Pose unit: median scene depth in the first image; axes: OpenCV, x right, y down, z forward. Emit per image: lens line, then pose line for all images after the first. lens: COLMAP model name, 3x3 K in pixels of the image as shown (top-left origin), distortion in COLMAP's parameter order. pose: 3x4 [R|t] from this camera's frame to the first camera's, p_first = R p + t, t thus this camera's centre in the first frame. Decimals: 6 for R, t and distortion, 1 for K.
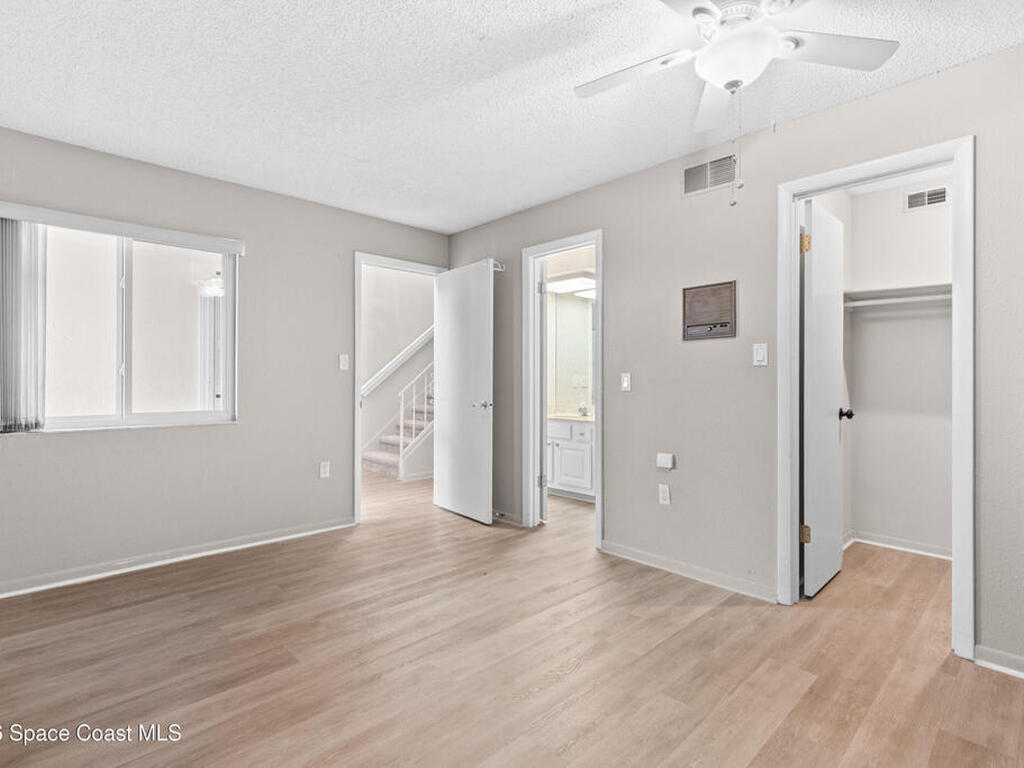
lens RADIAL K [[516.9, 0, 513.0], [0, 516.9, 381.2], [0, 0, 1]] dist [0.002768, 0.000080]
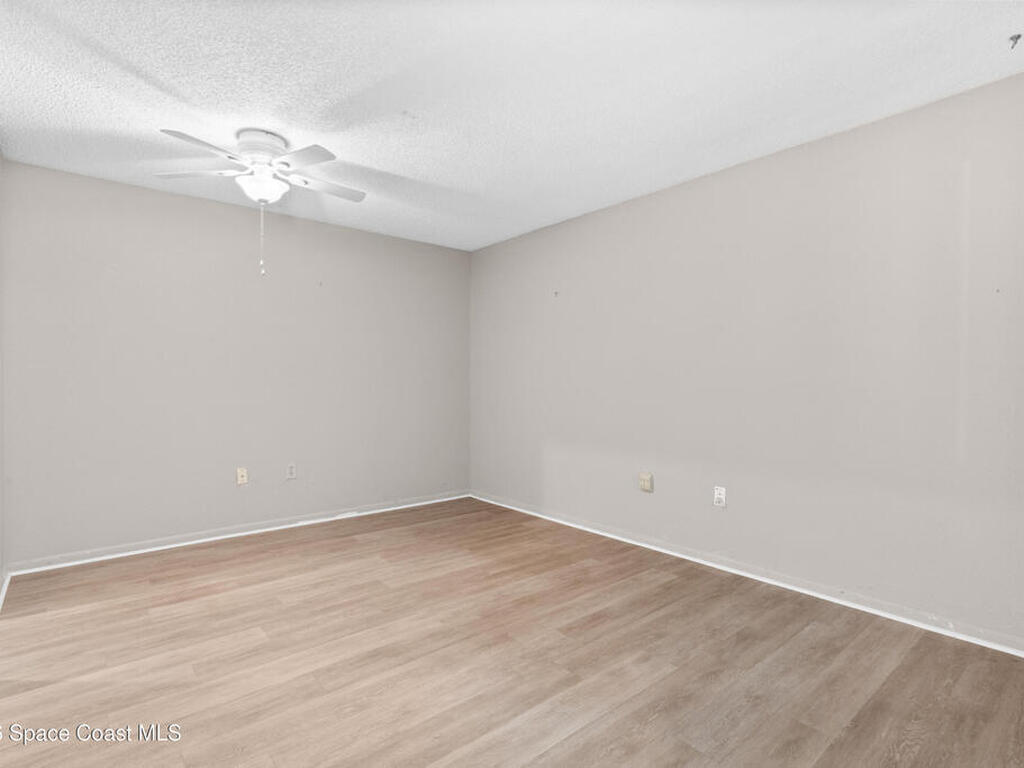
lens RADIAL K [[516.9, 0, 511.2], [0, 516.9, 381.2], [0, 0, 1]] dist [0.002768, 0.000080]
pose [[-0.997726, -0.004207, 0.067265, -0.359342], [-0.004043, 0.999989, 0.002567, -0.010693], [-0.067275, 0.002289, -0.997732, 1.983652]]
